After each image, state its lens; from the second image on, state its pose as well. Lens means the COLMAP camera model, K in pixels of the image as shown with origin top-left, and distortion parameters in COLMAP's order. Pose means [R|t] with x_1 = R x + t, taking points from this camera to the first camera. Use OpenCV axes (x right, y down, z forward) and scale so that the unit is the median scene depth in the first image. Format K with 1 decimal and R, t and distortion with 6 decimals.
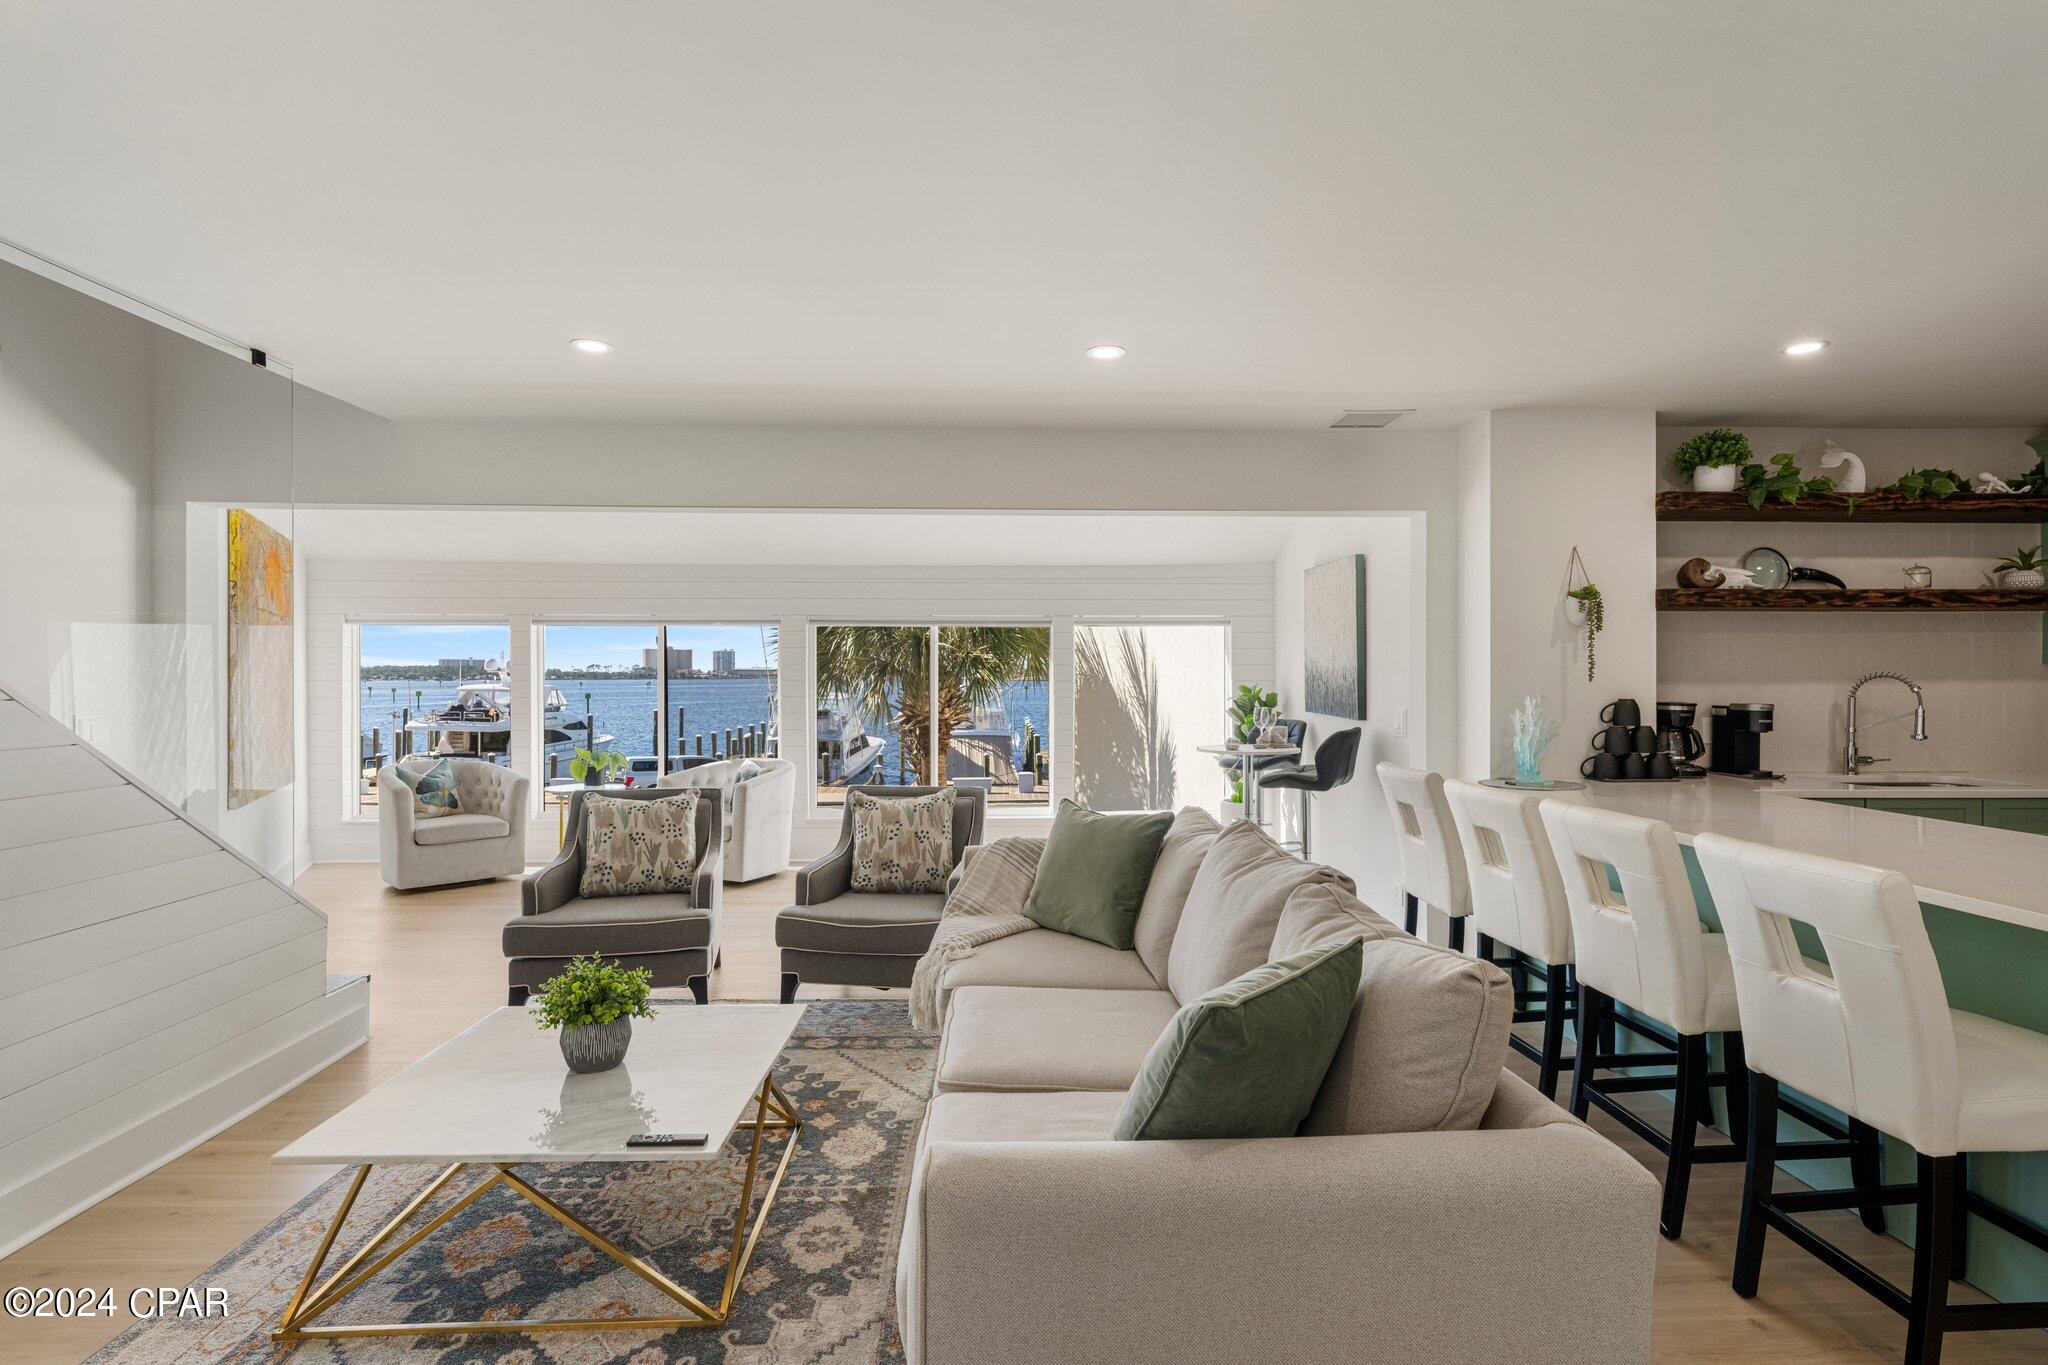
lens RADIAL K [[971.1, 0, 1029.5], [0, 971.1, 677.9], [0, 0, 1]] dist [0.001973, -0.000176]
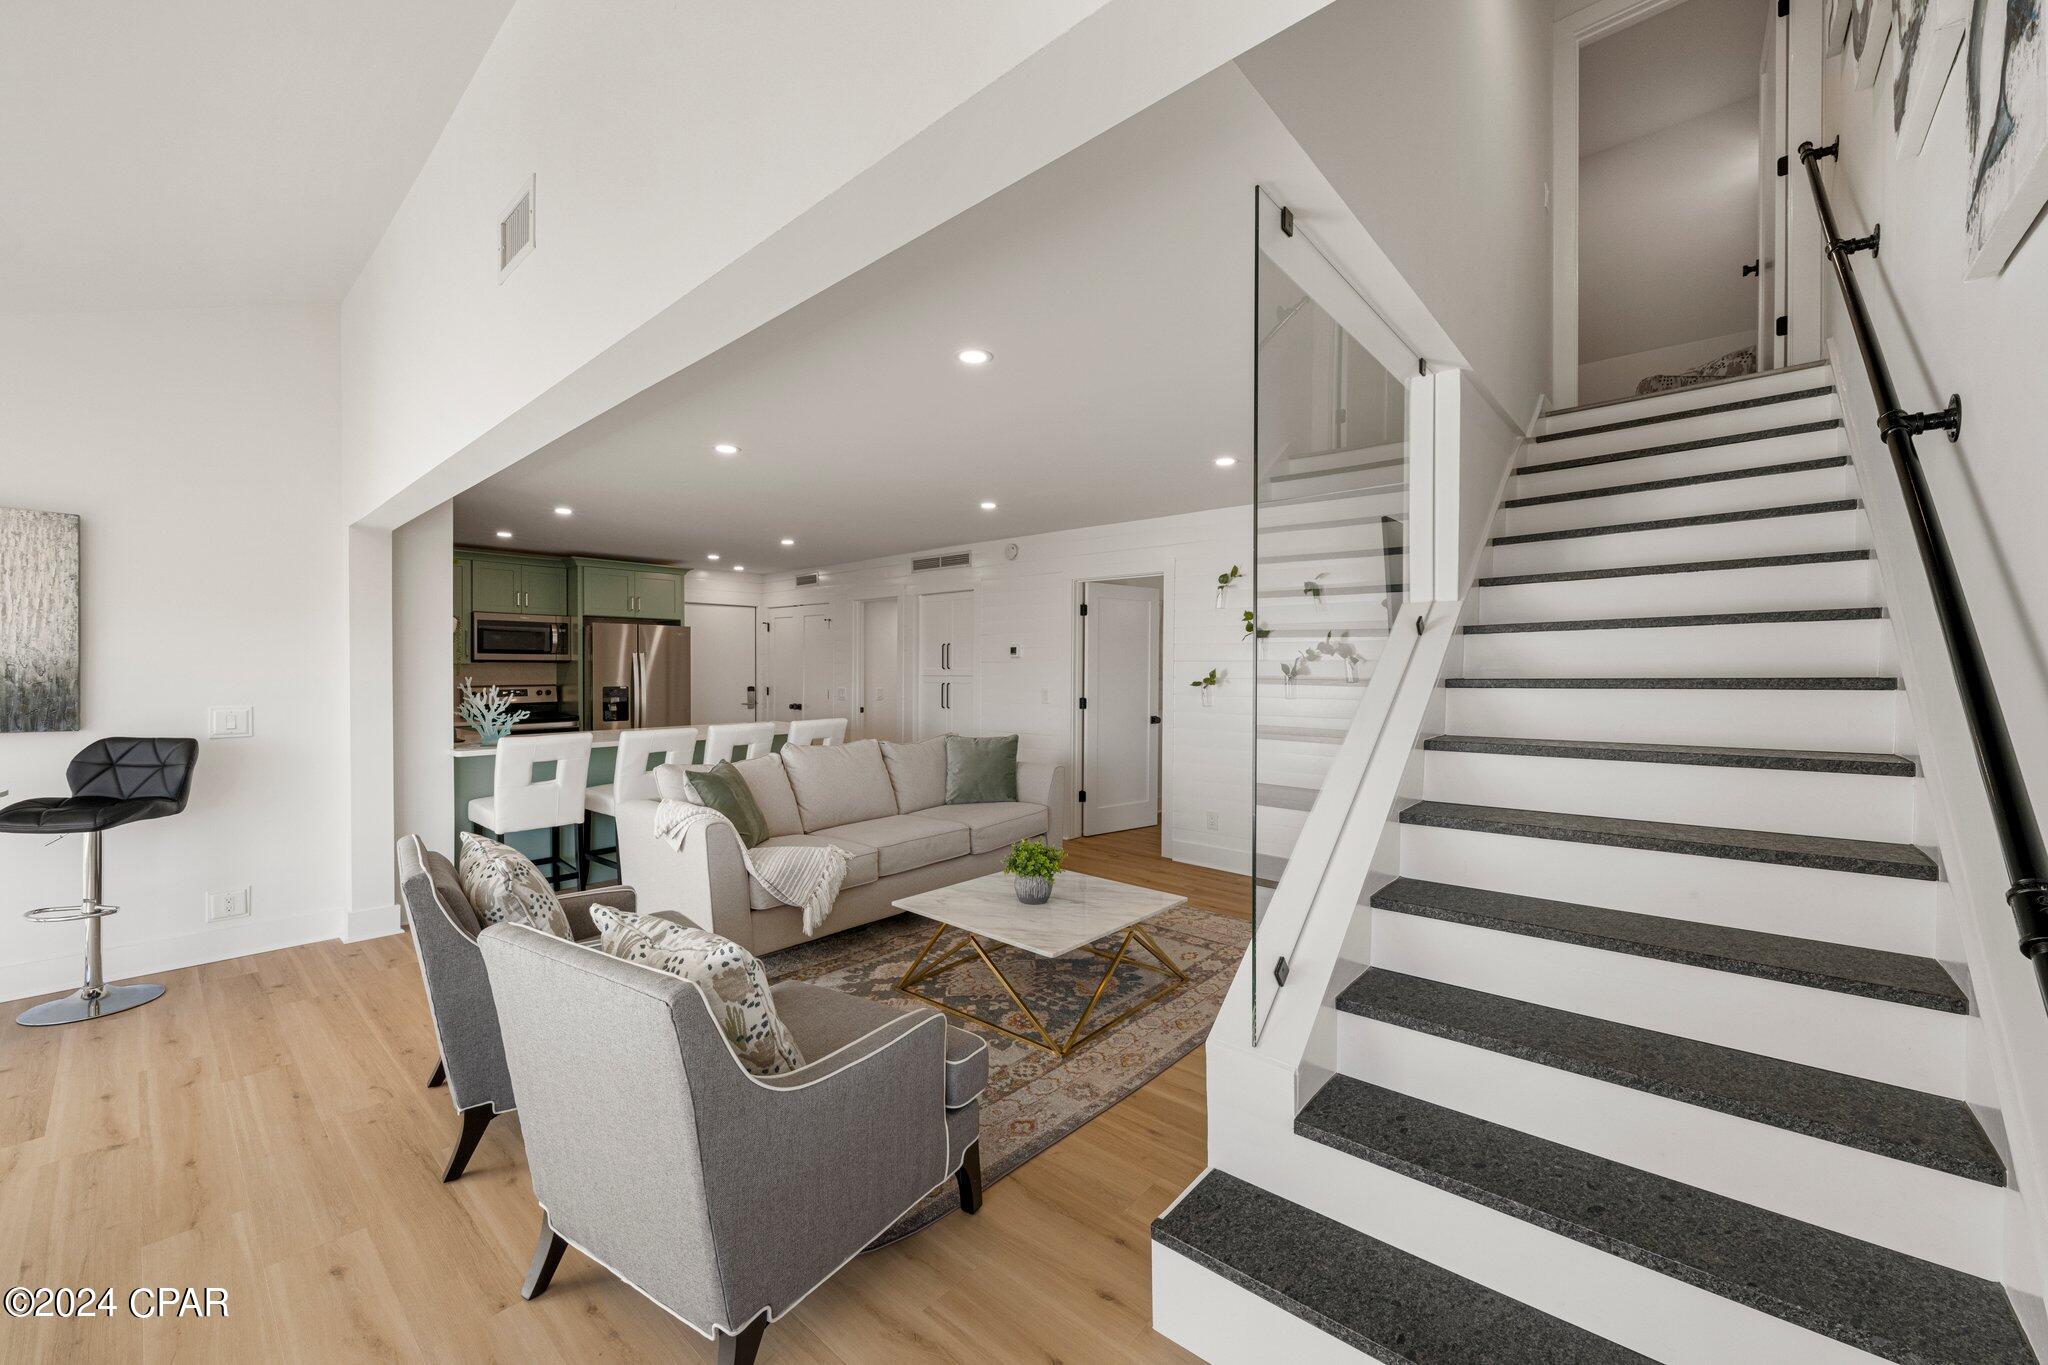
lens RADIAL K [[777.5, 0, 1021.6], [0, 777.5, 677.1], [0, 0, 1]] dist [0.000428, 0.000127]
pose [[-0.727073, -0.006497, 0.686530, -0.819571], [0.002119, 0.999929, 0.011707, -0.005193], [-0.686557, 0.009967, -0.727008, 1.214923]]
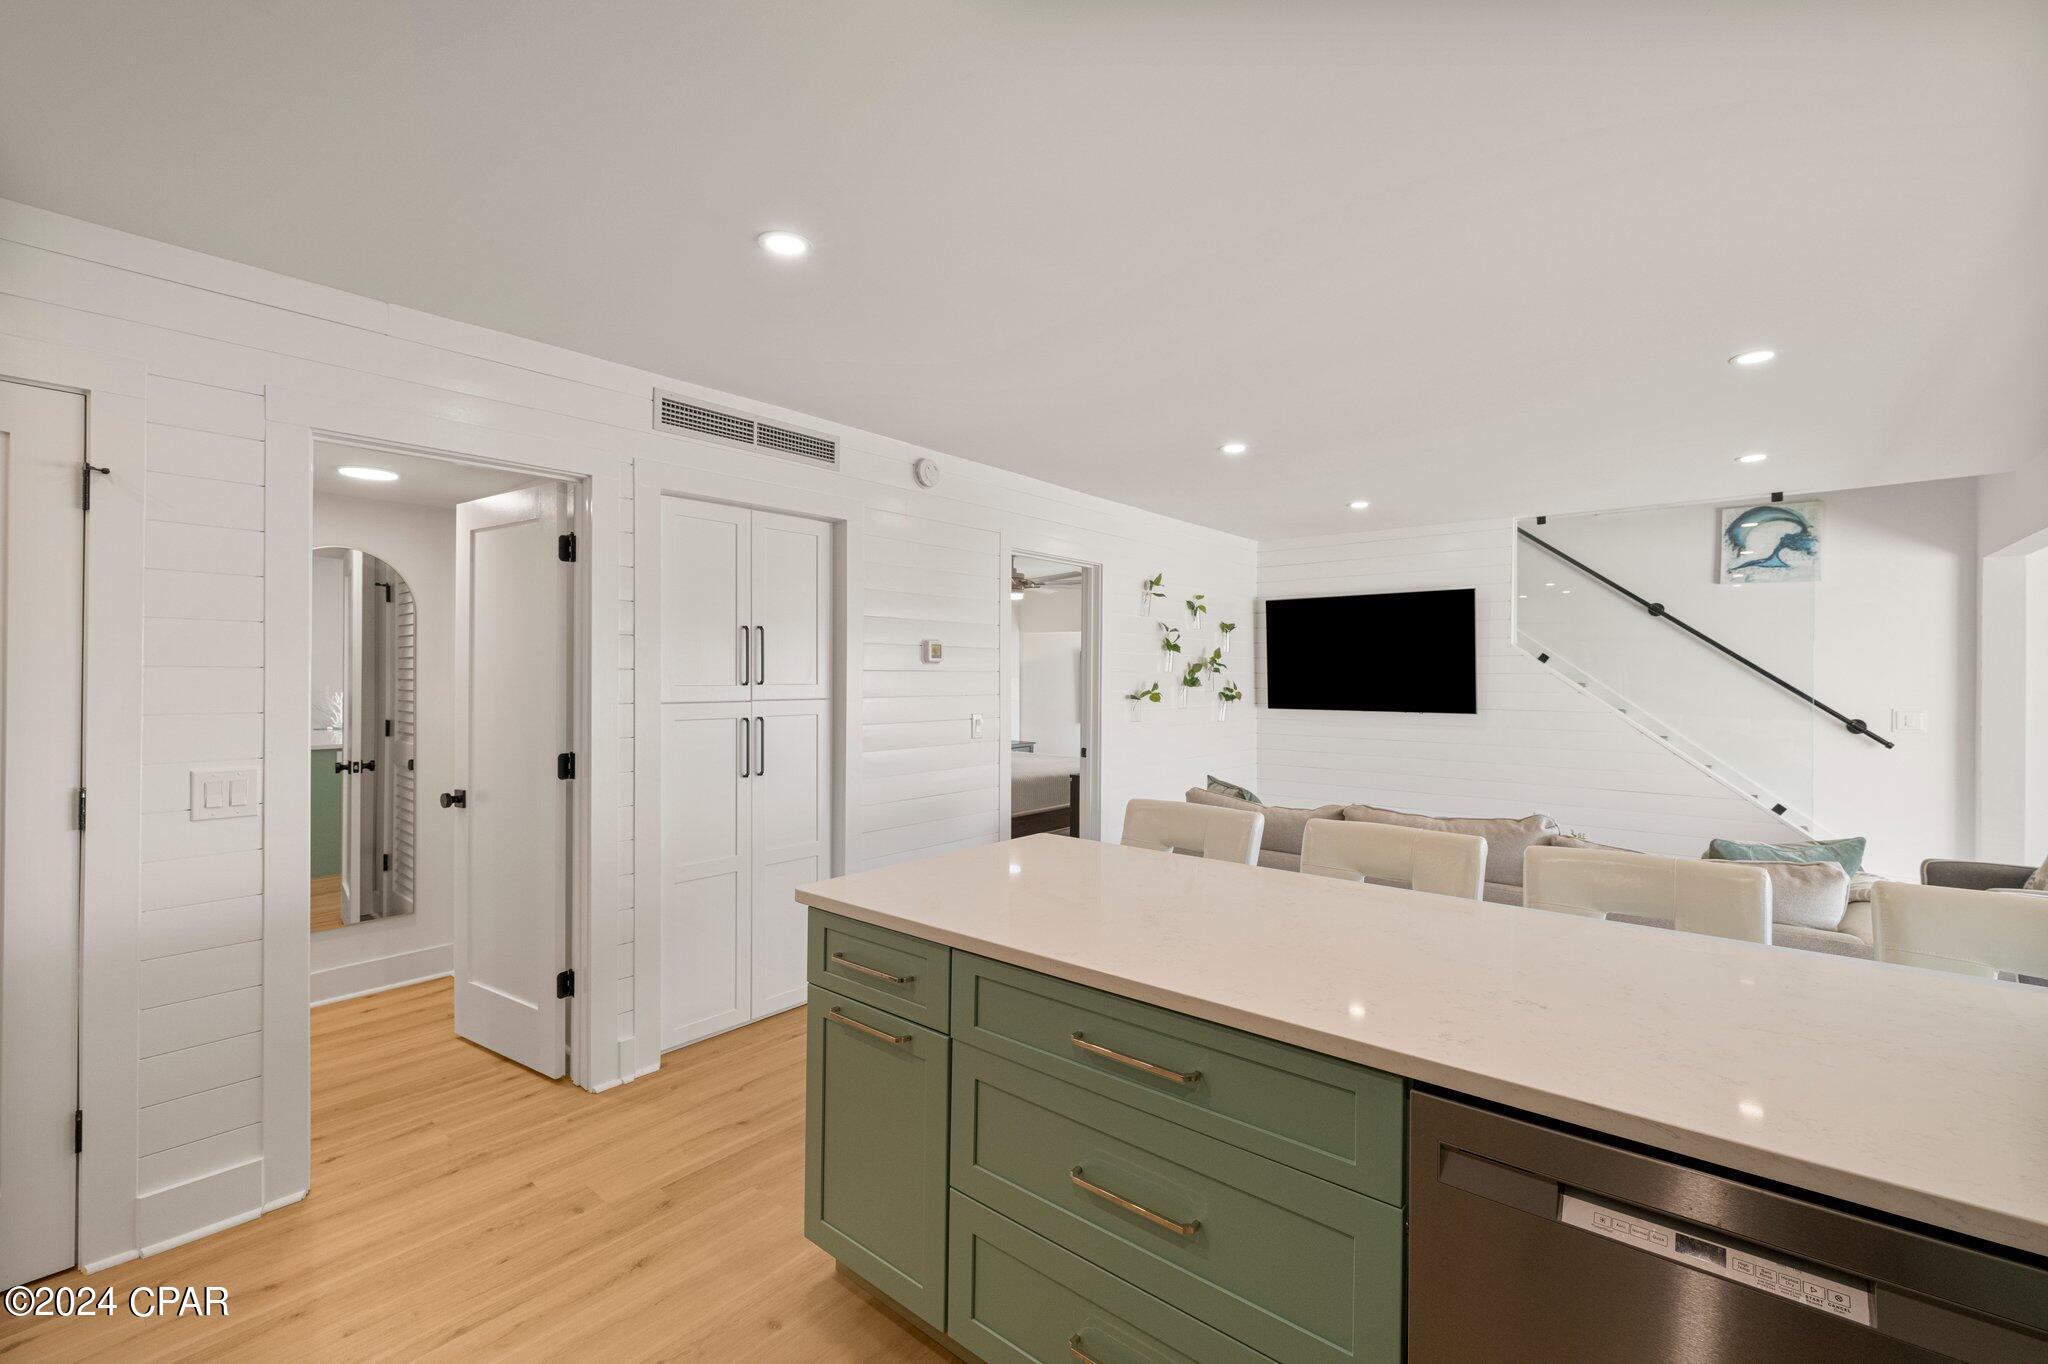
lens RADIAL K [[853.6, 0, 1024.0], [0, 853.6, 682.0], [0, 0, 1]] dist [0.002589, 0.000134]
pose [[-0.675160, 0.006931, -0.737639, 0.929725], [-0.004135, 0.999905, 0.013180, -0.017905], [0.737660, 0.011949, -0.675067, 0.810851]]
